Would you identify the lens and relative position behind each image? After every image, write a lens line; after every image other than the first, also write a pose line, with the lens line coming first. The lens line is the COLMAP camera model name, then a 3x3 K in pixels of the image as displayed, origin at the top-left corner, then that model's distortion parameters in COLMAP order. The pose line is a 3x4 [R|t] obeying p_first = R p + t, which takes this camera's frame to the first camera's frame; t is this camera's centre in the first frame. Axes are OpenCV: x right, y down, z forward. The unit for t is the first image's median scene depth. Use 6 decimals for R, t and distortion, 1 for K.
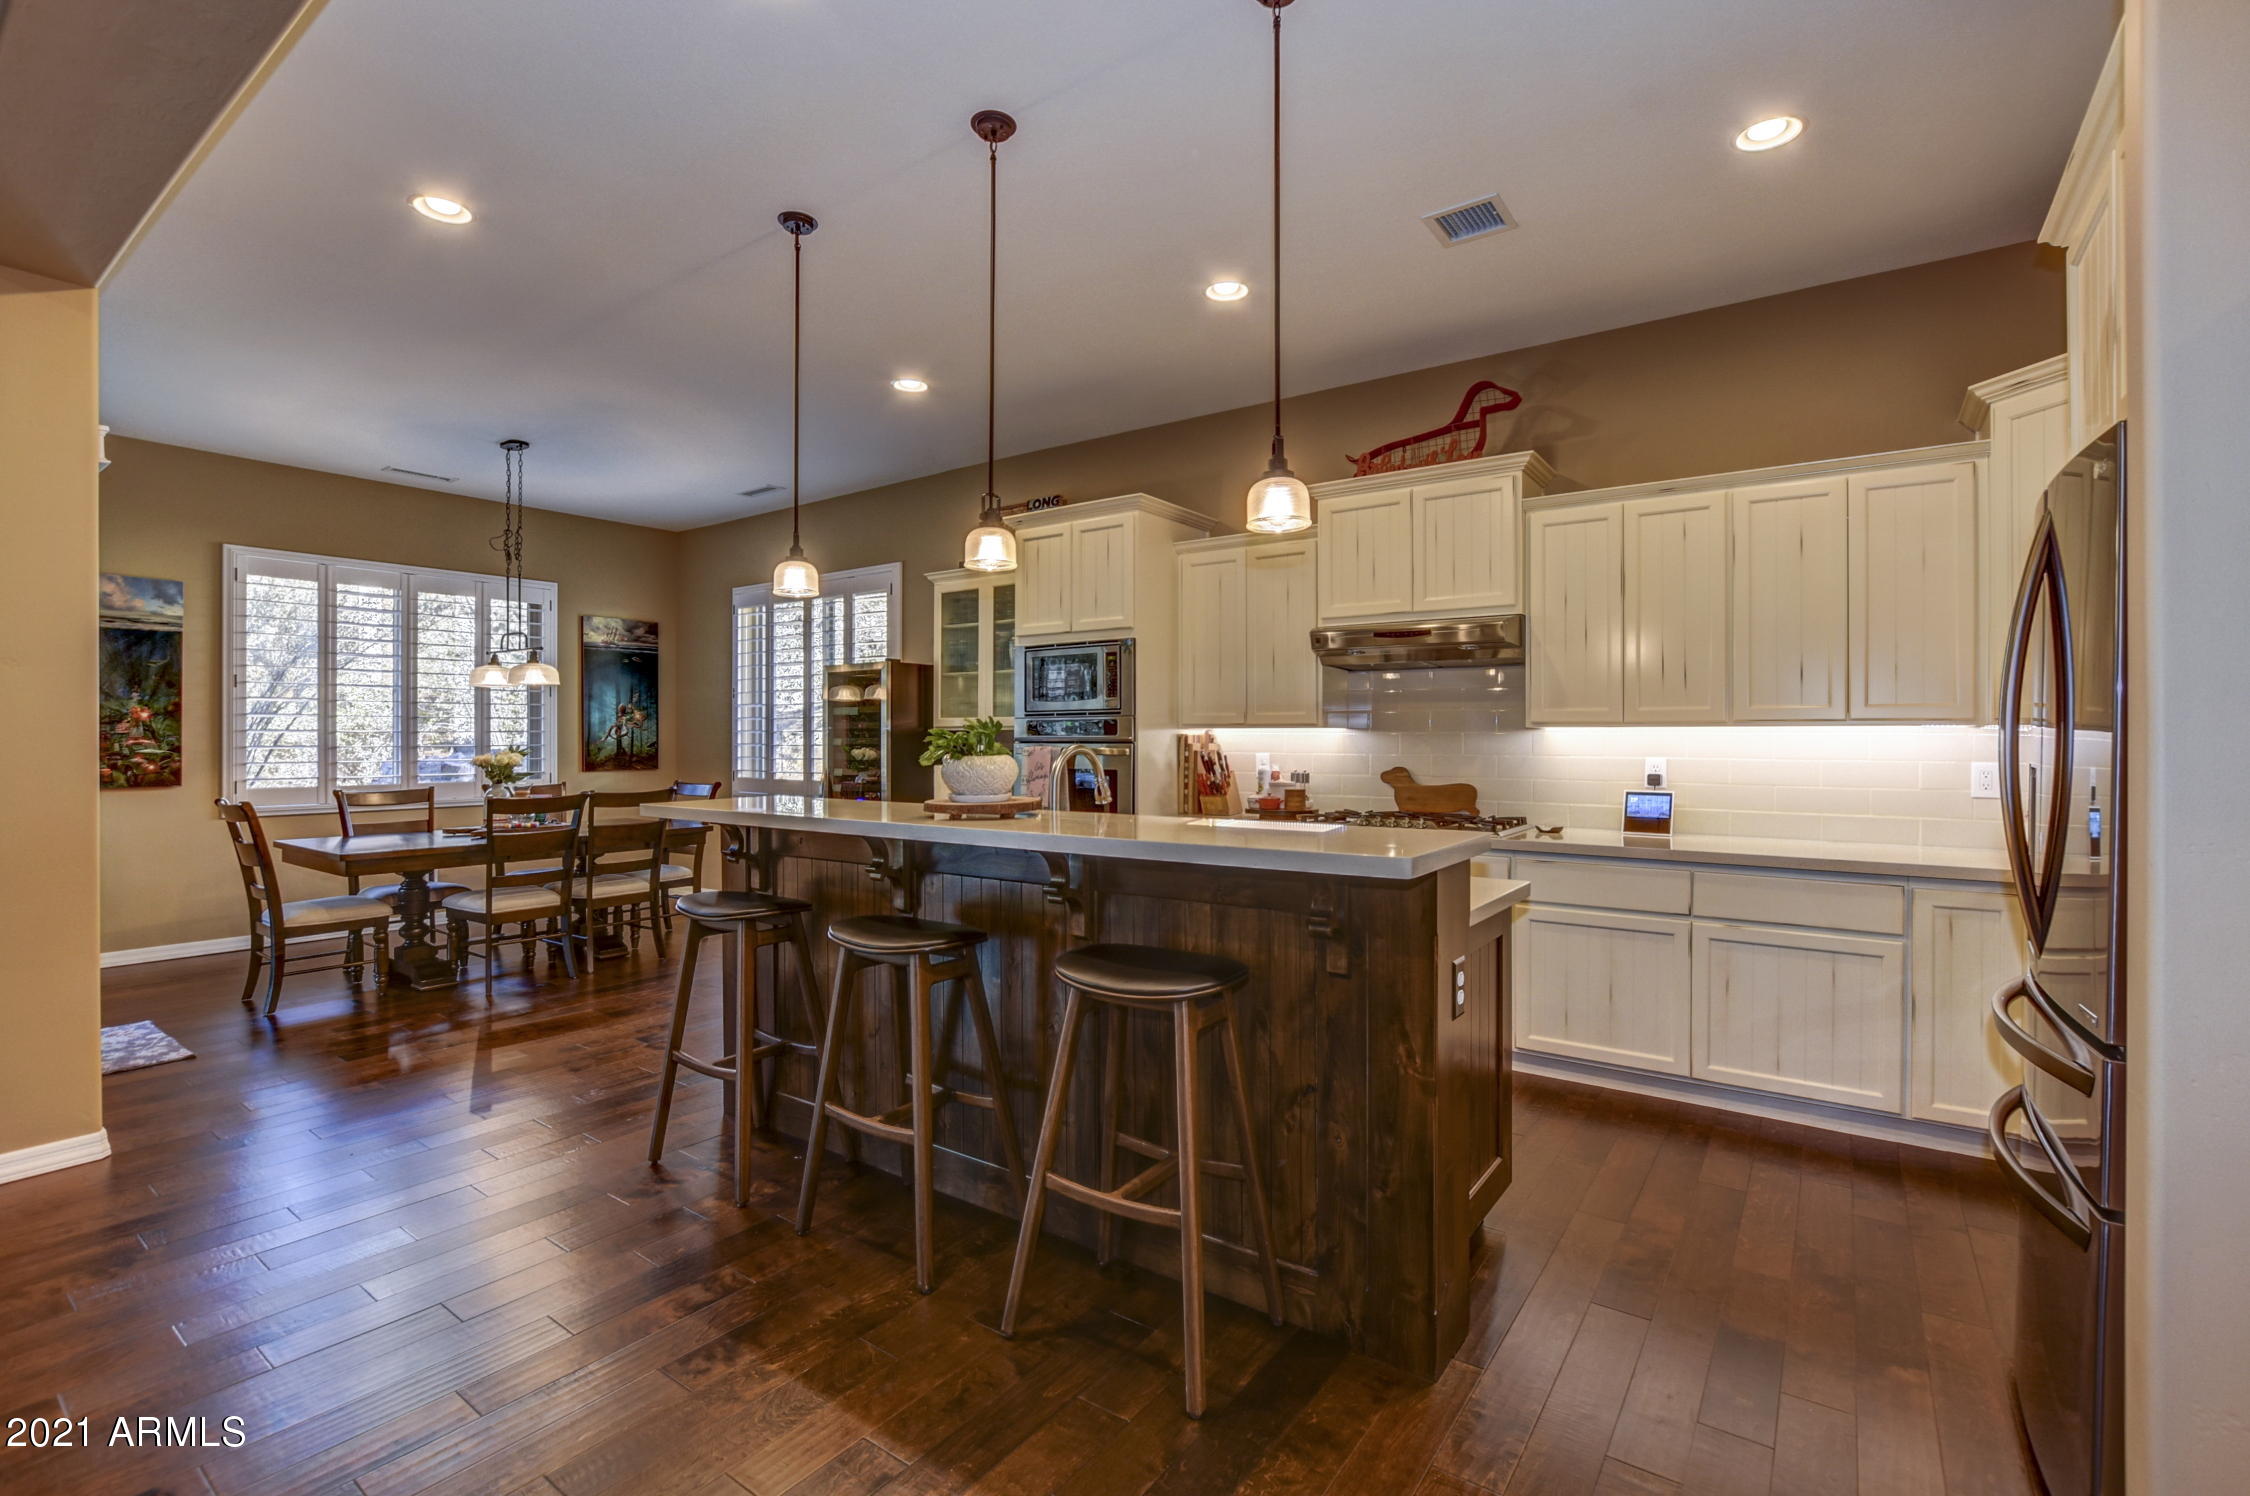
lens RADIAL K [[994.9, 0, 1110.0], [0, 994.9, 736.7], [0, 0, 1]] dist [-0.014174, 0.000473]
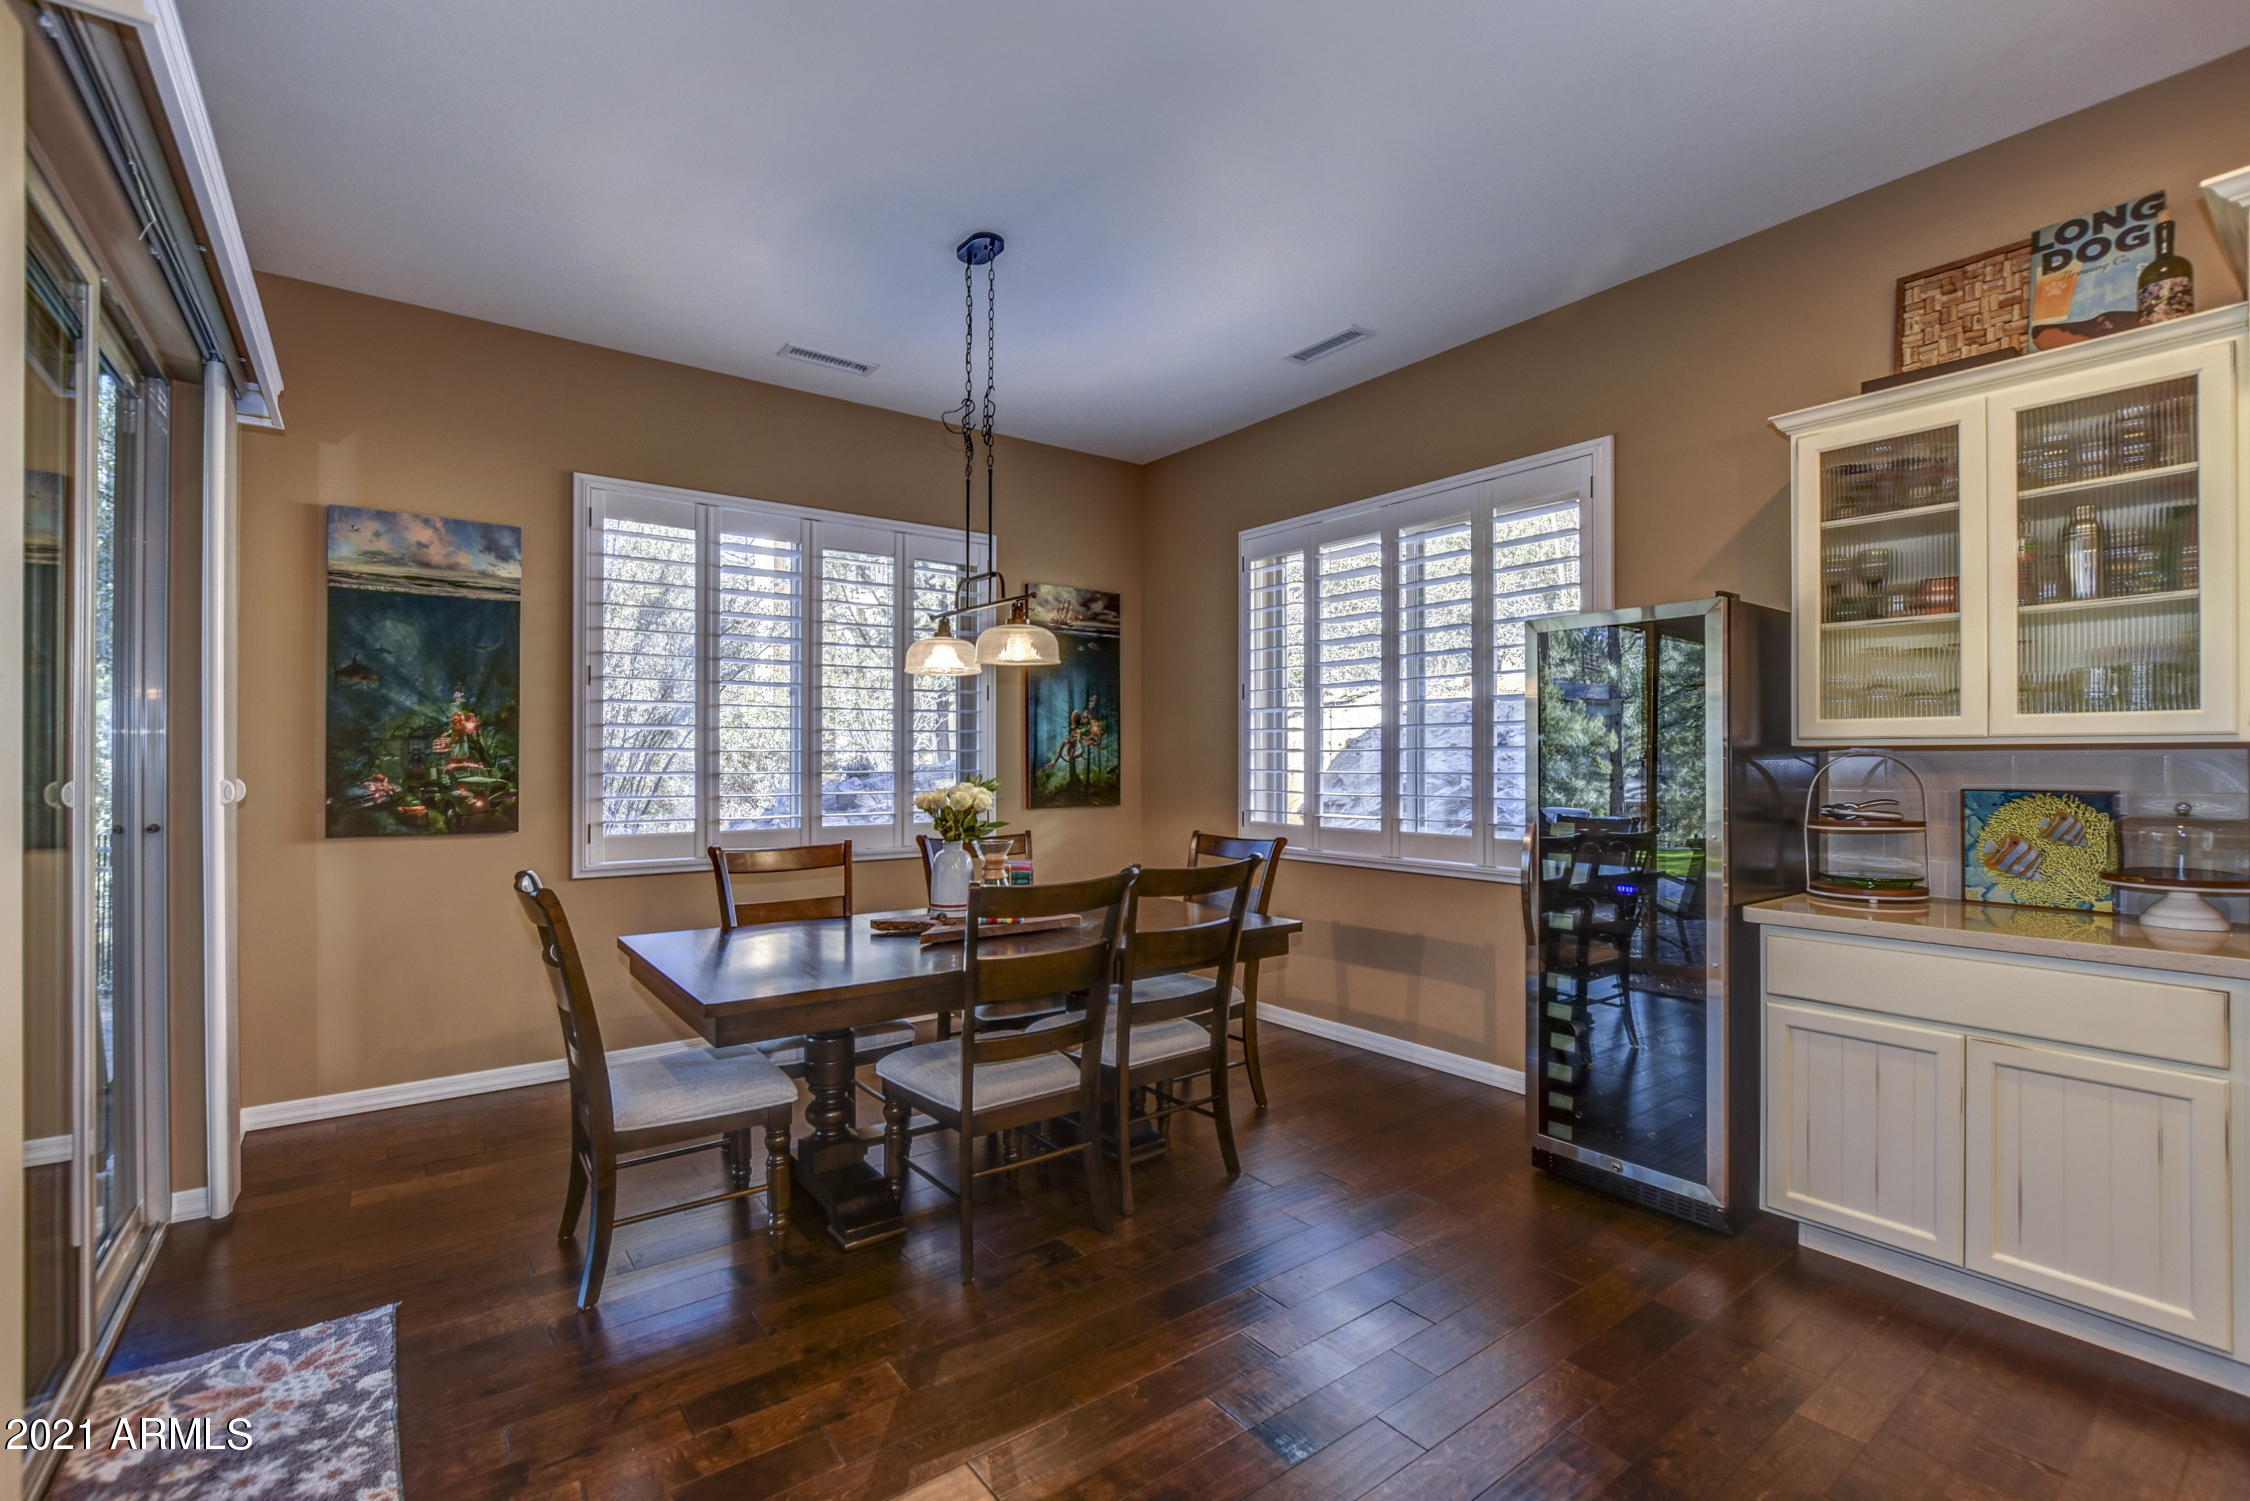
lens RADIAL K [[1006.0, 0, 1138.0], [0, 1006.0, 756.9], [0, 0, 1]] dist [-0.015016, 0.001168]
pose [[0.959568, 0.000921, -0.281476, -0.327229], [-0.001126, 0.999999, -0.000567, -0.000780], [0.281475, 0.000861, 0.959568, 0.437564]]
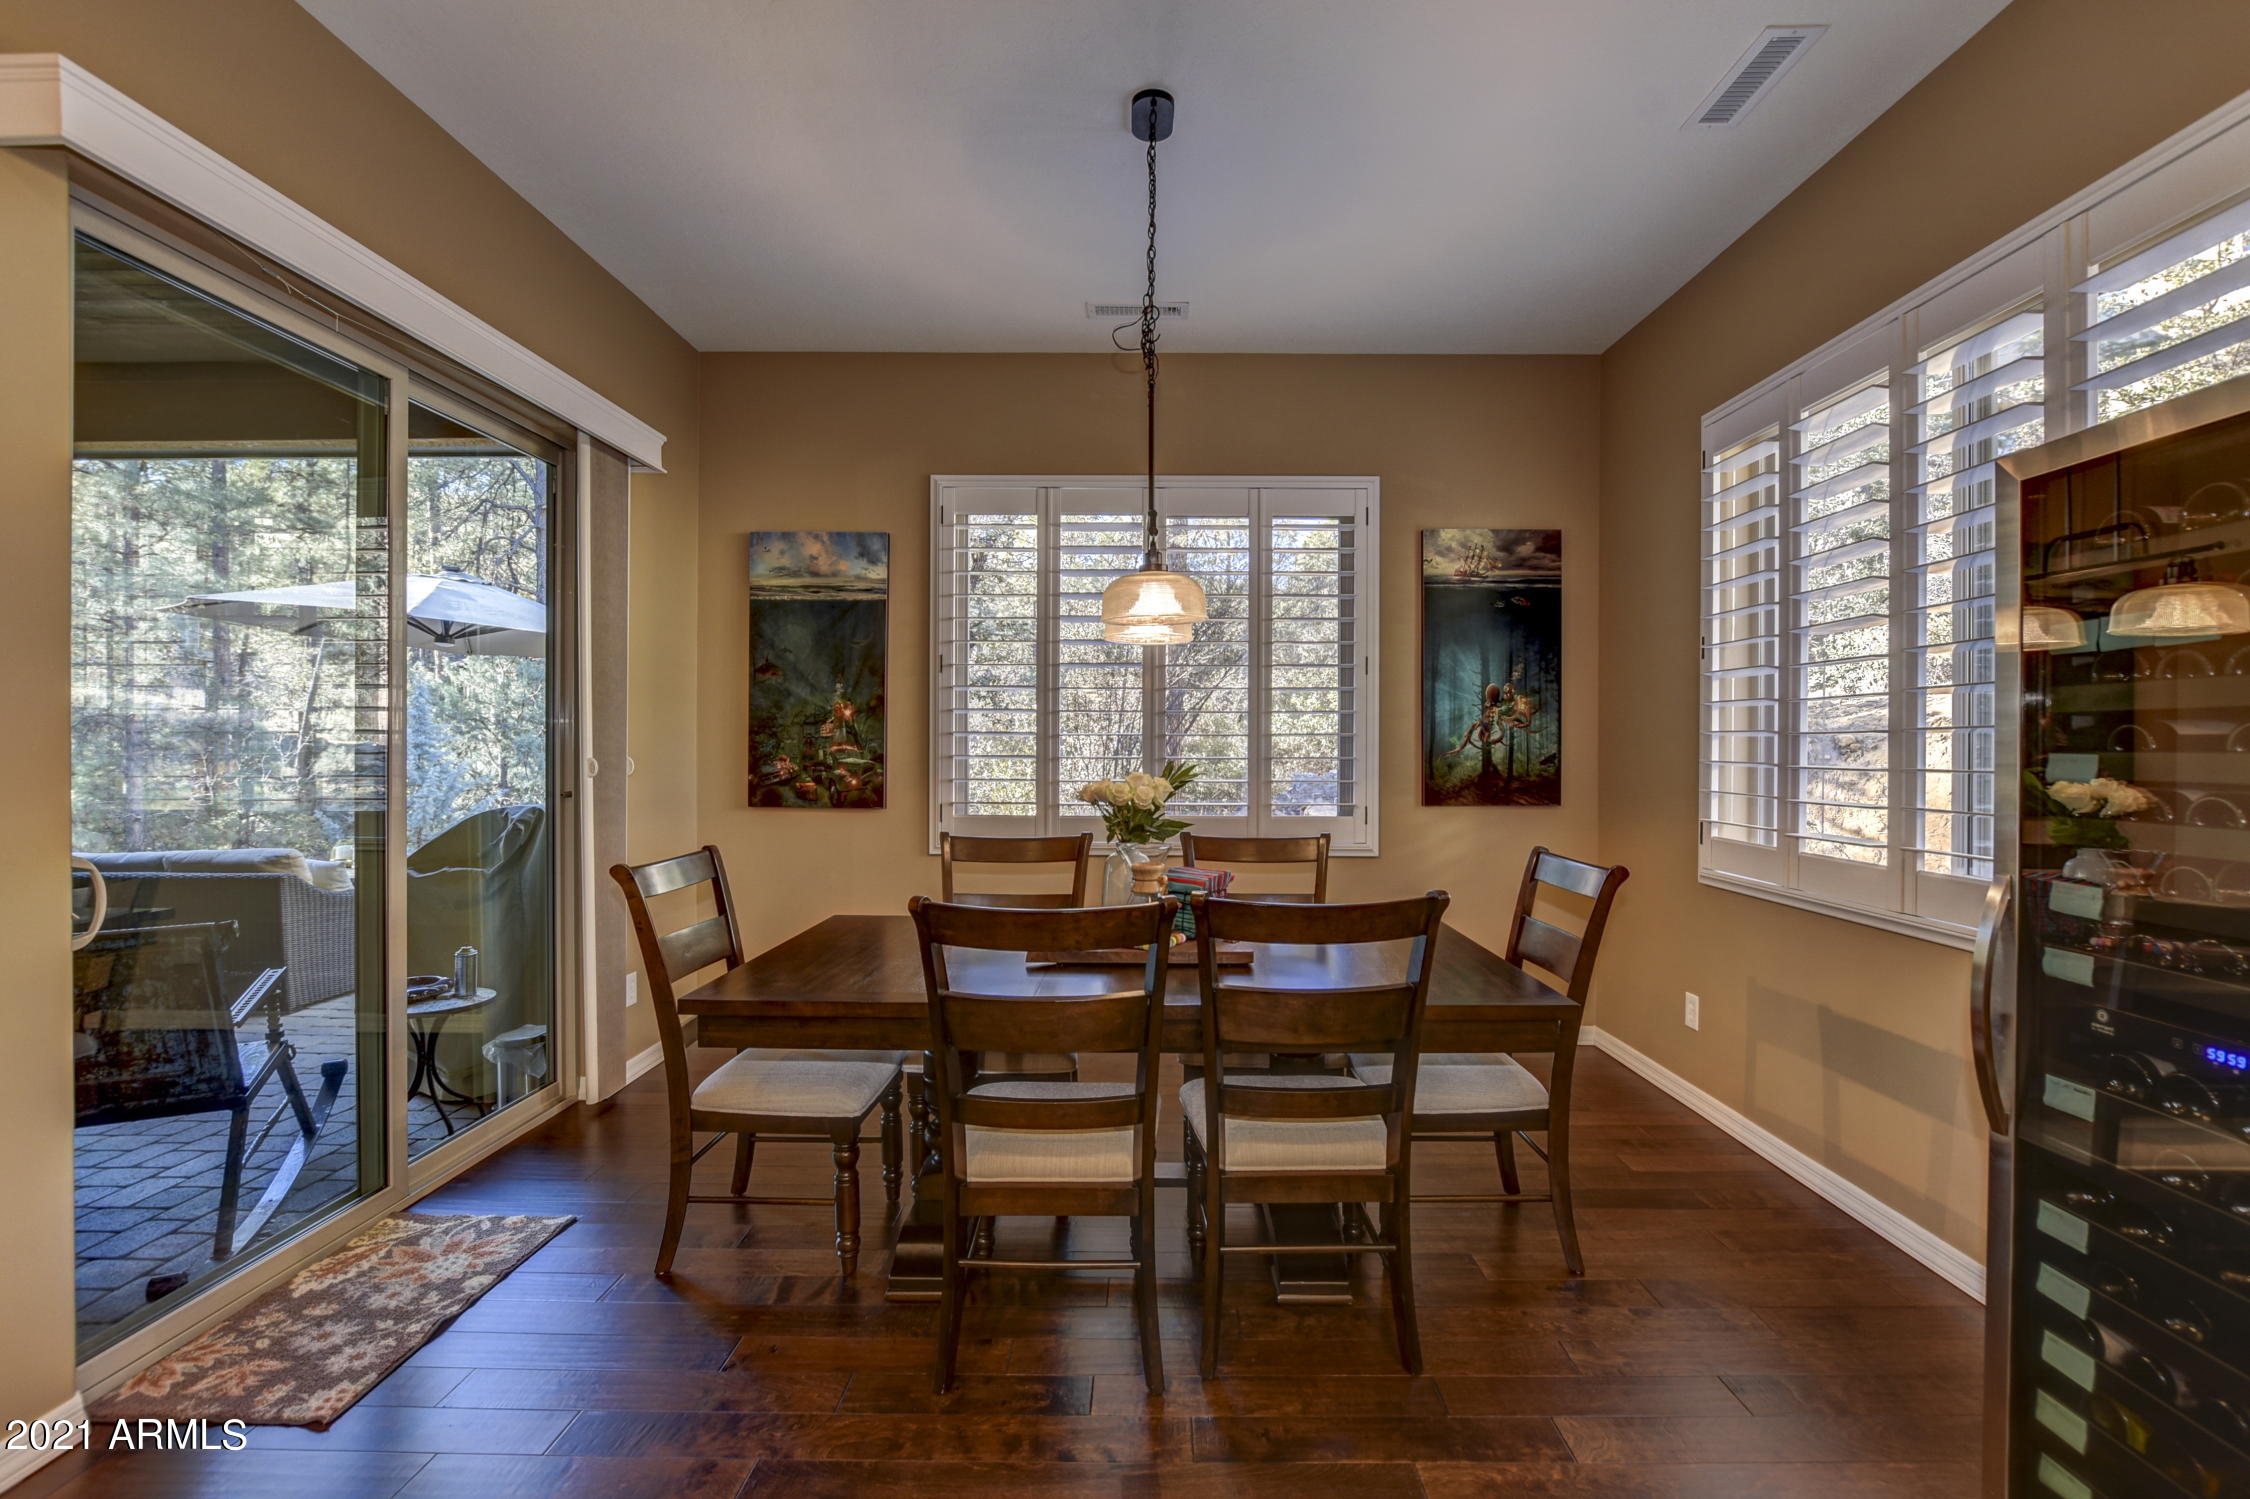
lens RADIAL K [[1006.5, 0, 1128.9], [0, 1006.5, 750.0], [0, 0, 1]] dist [-0.015106, 0.000746]
pose [[0.589093, 0.009353, -0.808011, -0.210015], [-0.004394, 0.999955, 0.008371, -0.000709], [0.808053, -0.001381, 0.589108, 0.662761]]
